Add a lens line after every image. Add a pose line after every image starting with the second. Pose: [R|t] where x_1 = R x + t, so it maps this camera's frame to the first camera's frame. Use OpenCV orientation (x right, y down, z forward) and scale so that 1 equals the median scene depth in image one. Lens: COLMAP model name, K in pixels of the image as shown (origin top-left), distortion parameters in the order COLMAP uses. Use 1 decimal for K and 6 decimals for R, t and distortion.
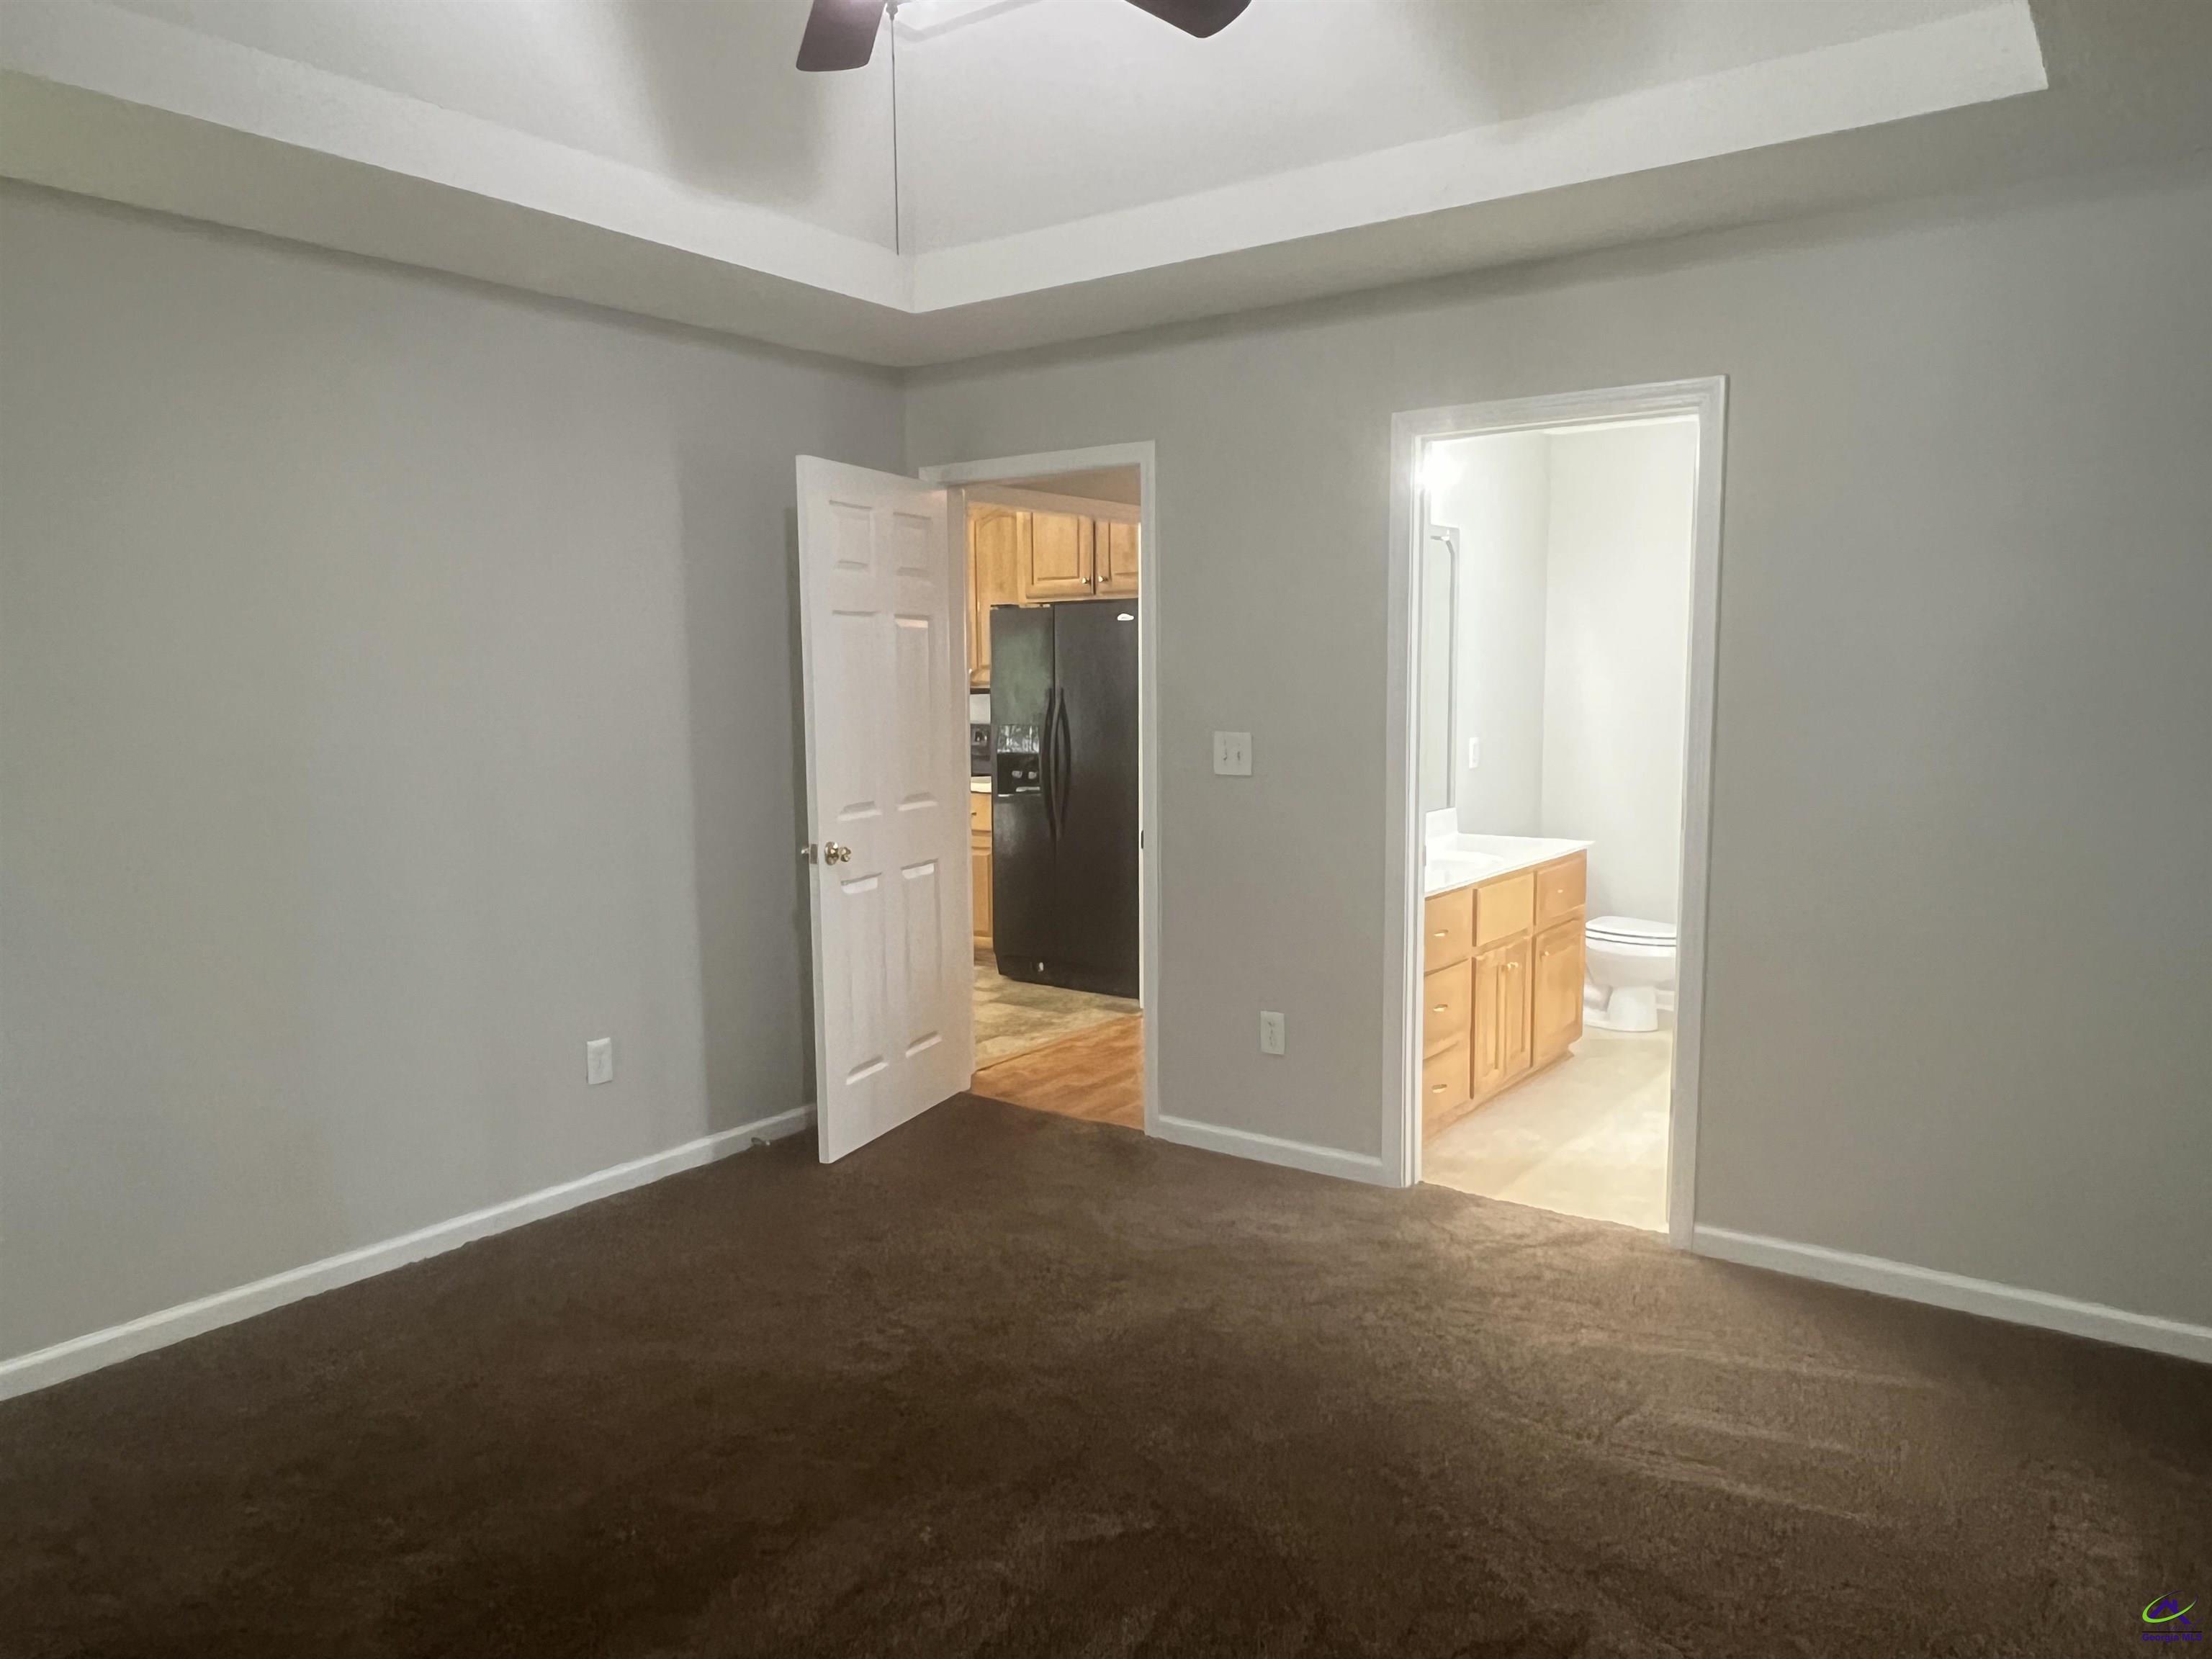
lens RADIAL K [[1520.9, 0, 1106.0], [0, 1520.9, 829.5], [0, 0, 1]] dist [0.010256, 0.001278]
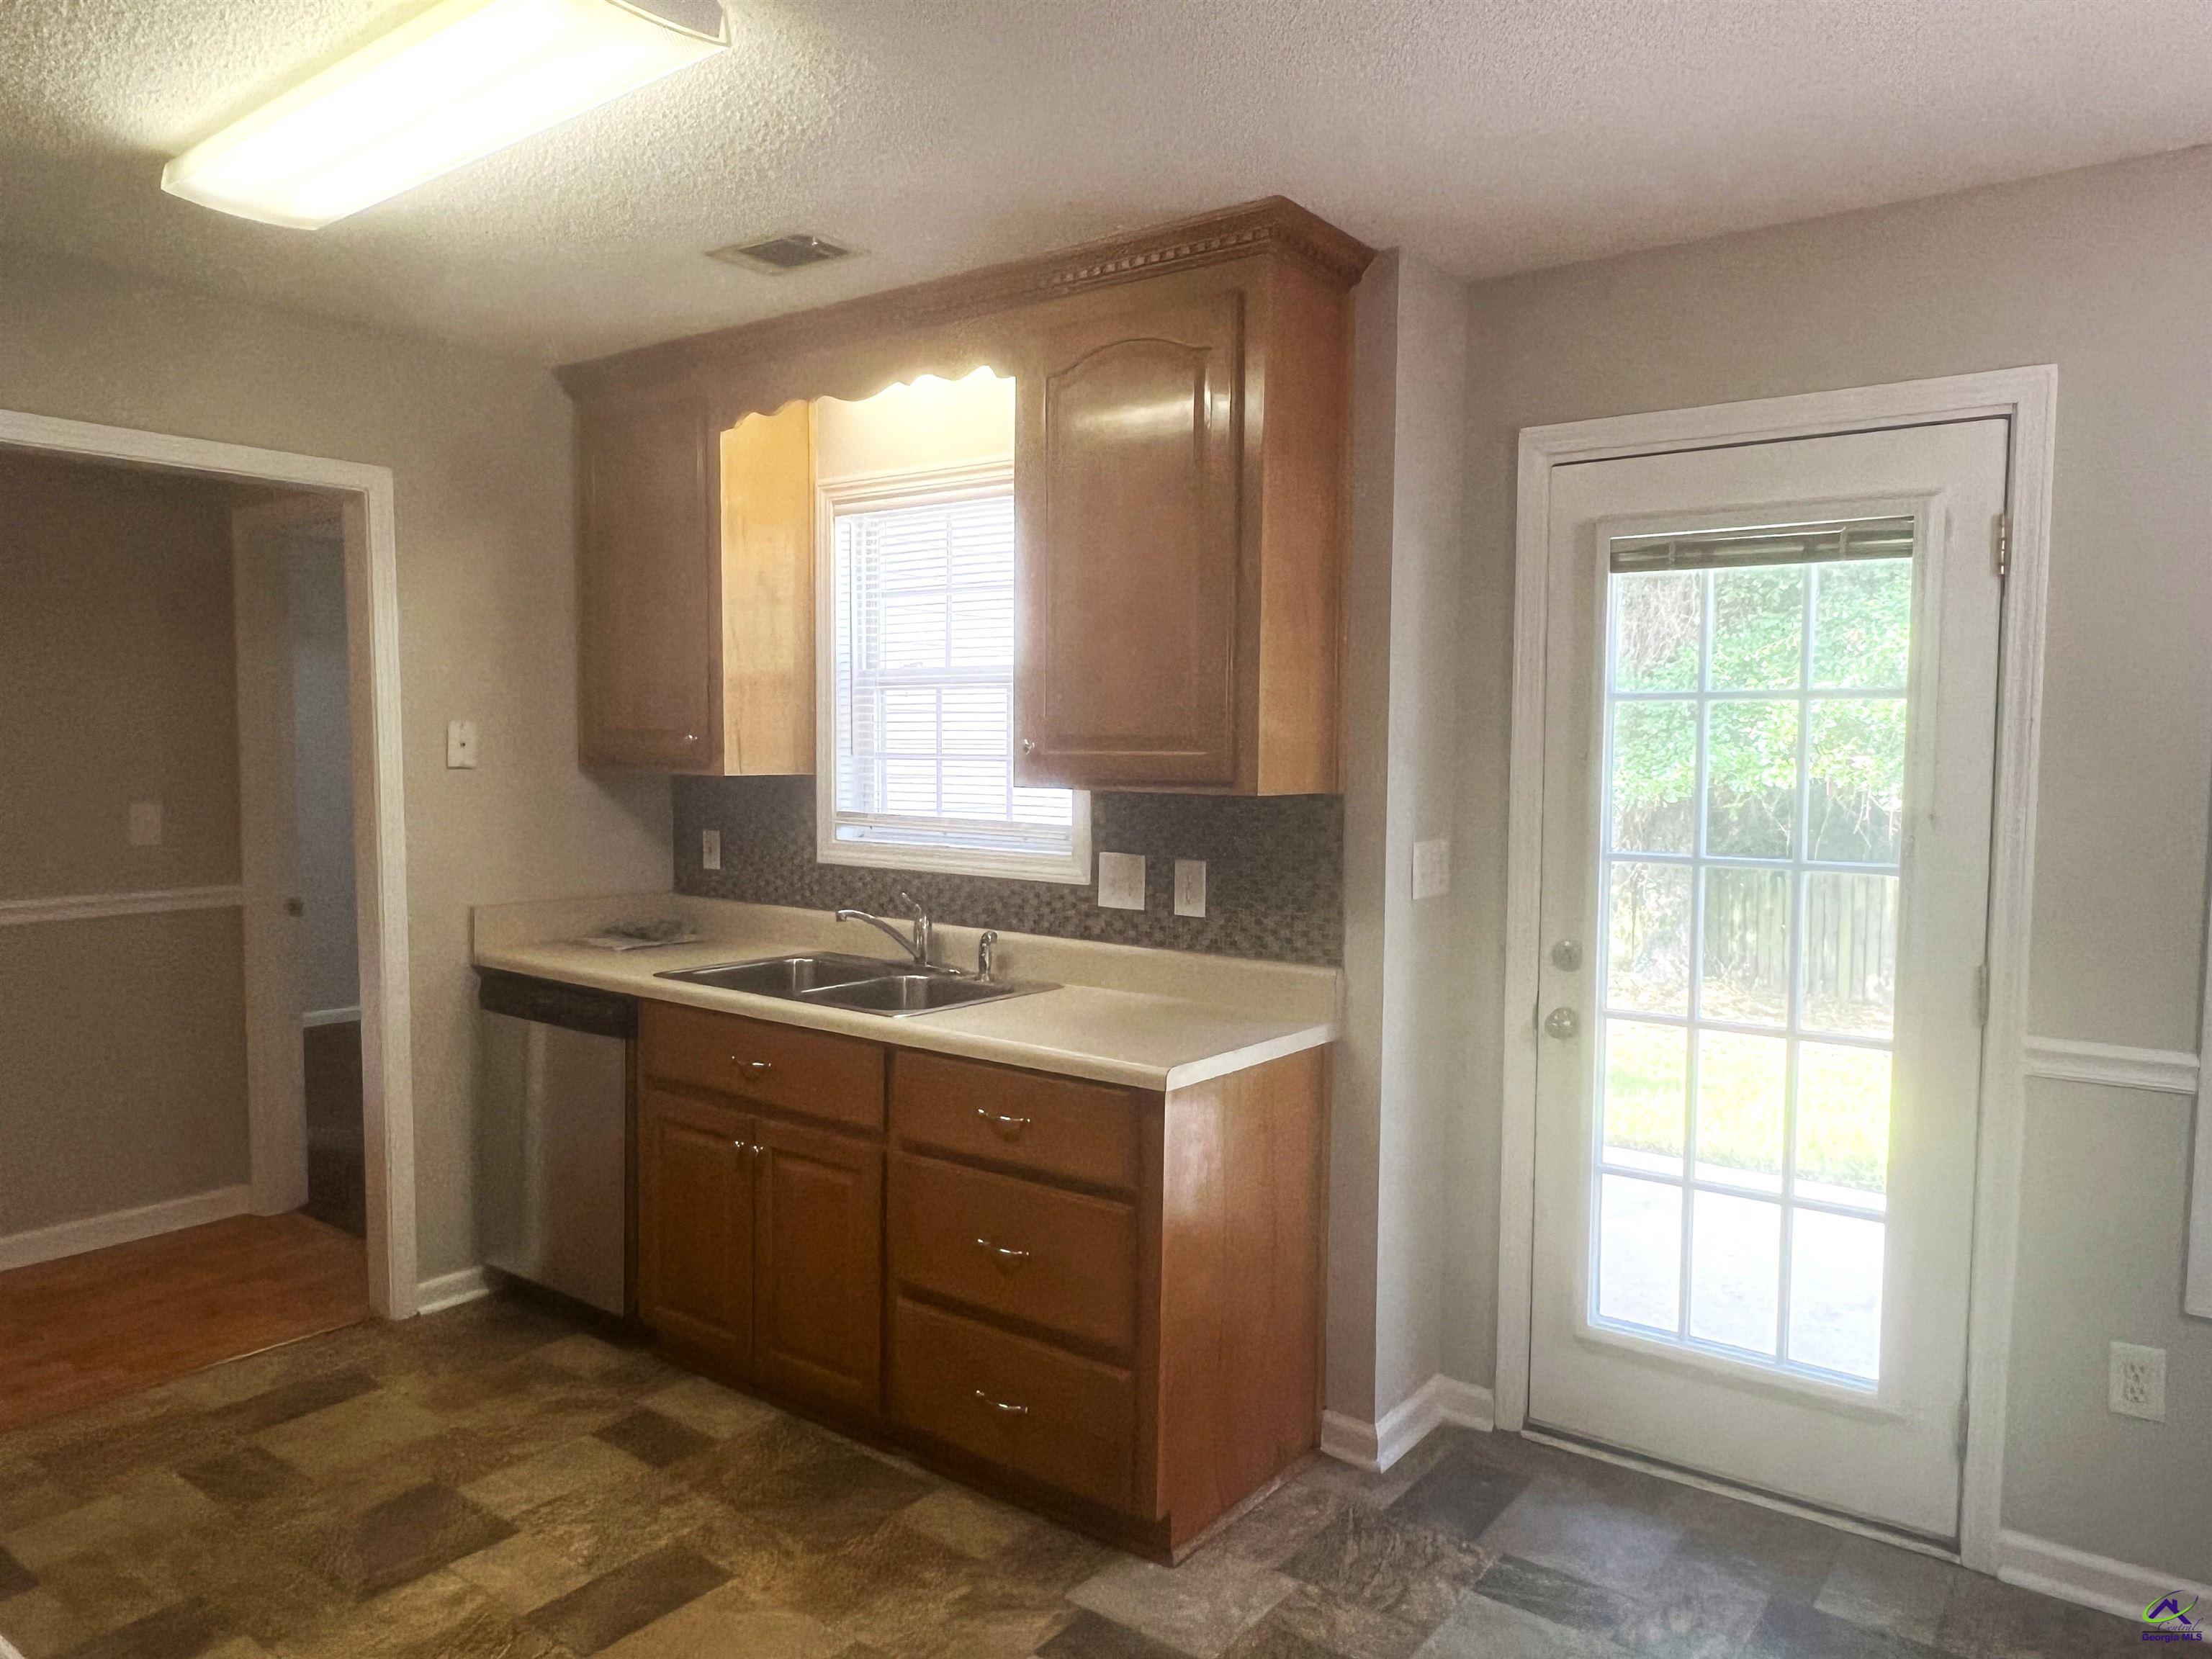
lens RADIAL K [[1496.4, 0, 1091.9], [0, 1496.4, 830.4], [0, 0, 1]] dist [-0.002379, -0.000600]
pose [[-0.999735, 0.000051, 0.023039, -0.543486], [0.003762, 0.986932, 0.161094, -0.210014], [-0.022730, 0.161138, -0.986670, 2.035823]]
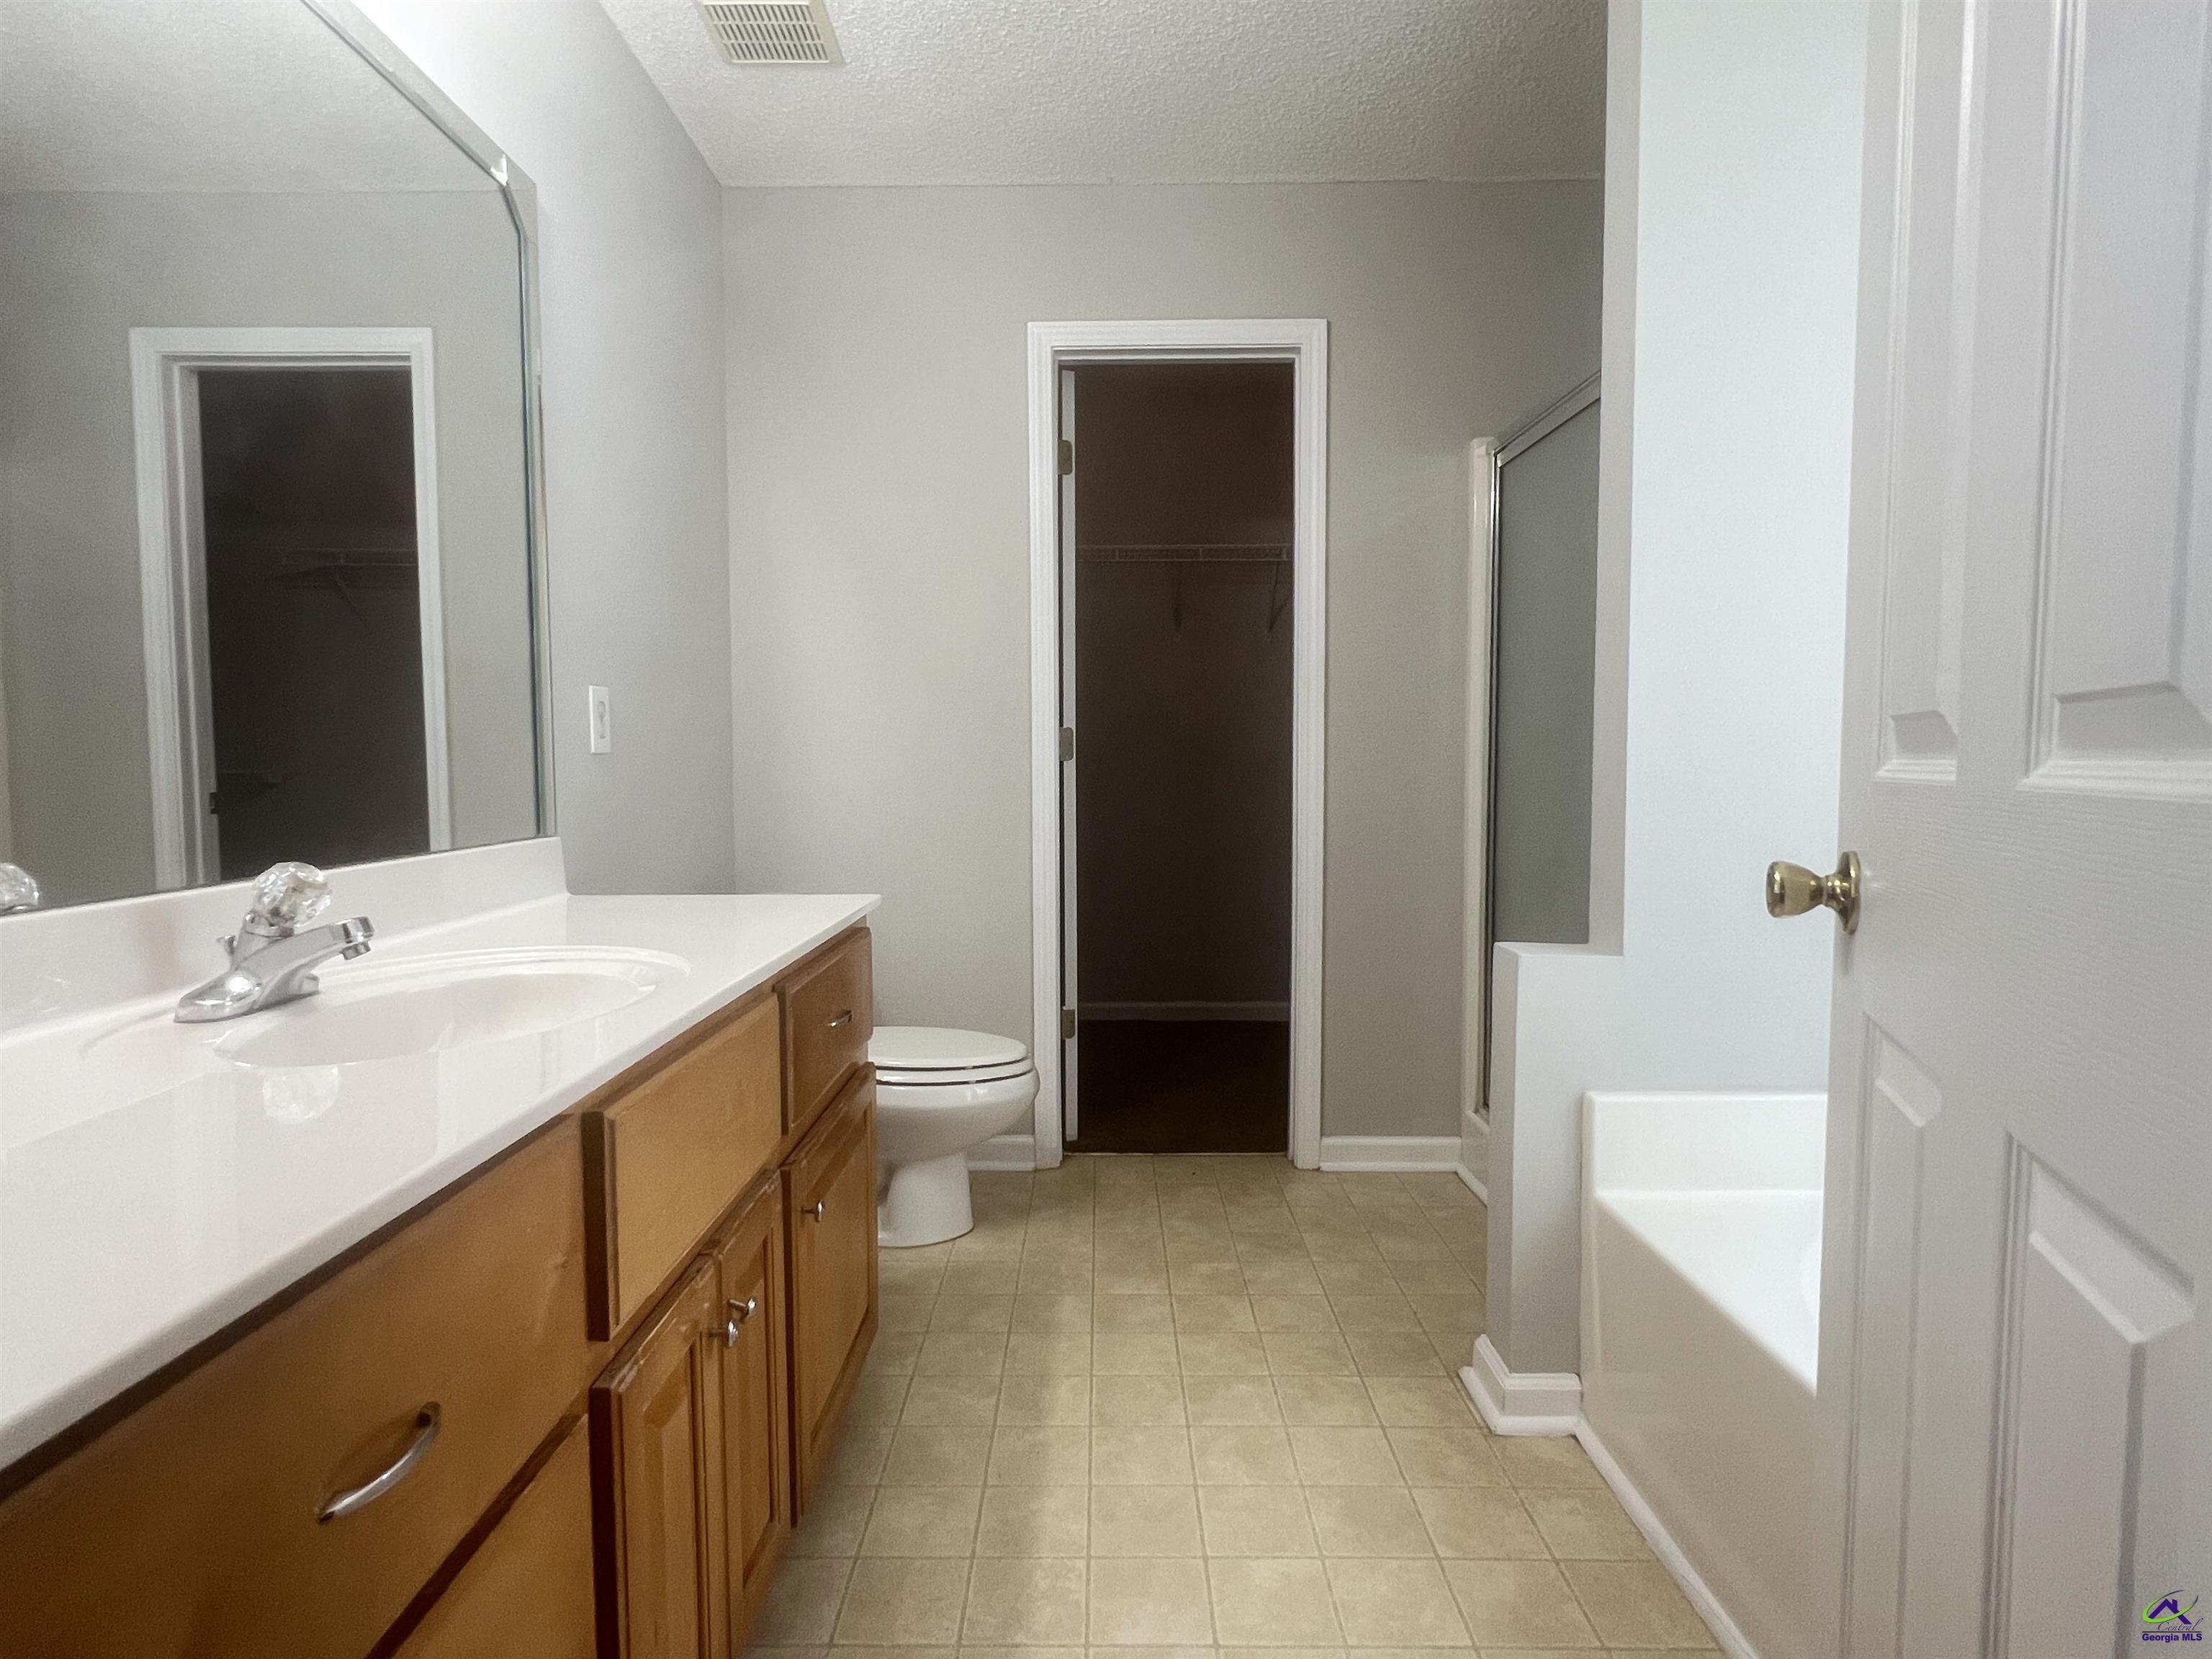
lens RADIAL K [[1132.0, 0, 1106.0], [0, 1132.0, 829.5], [0, 0, 1]] dist [-0.002748, -0.000359]
pose [[0.805254, -0.028756, 0.592233, 0.219710], [0.055928, 0.998054, -0.027584, -0.000470], [-0.590287, 0.055335, 0.805295, 0.865978]]
